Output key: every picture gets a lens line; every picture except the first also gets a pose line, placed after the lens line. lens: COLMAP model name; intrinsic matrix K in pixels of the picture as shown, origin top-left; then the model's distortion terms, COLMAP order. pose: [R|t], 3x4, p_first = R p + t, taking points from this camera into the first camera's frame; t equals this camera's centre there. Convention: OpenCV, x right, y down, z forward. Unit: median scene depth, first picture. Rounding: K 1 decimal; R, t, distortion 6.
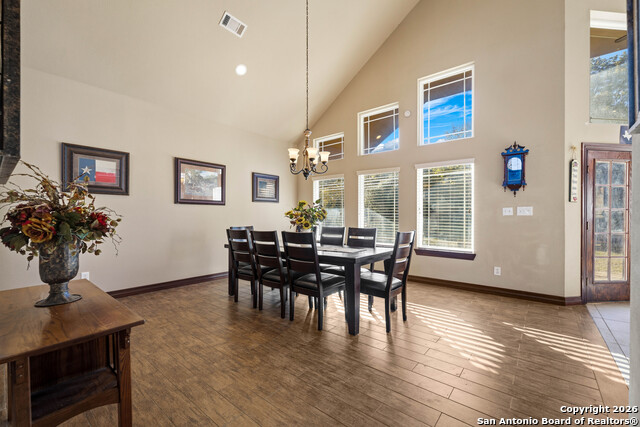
lens RADIAL K [[269.6, 0, 318.9], [0, 269.6, 215.1], [0, 0, 1]] dist [0.002509, -0.000066]
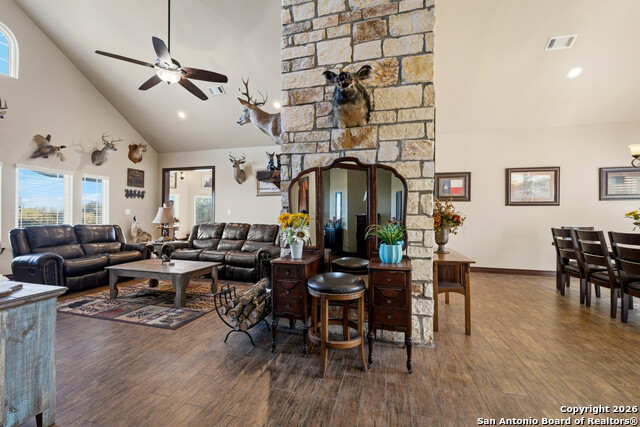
lens RADIAL K [[269.6, 0, 318.9], [0, 269.6, 215.1], [0, 0, 1]] dist [0.002509, -0.000066]
pose [[0.426725, 0.002101, -0.904379, 0.267714], [-0.001011, 0.999998, 0.001846, -0.003129], [0.904381, 0.000126, 0.426726, -0.367443]]
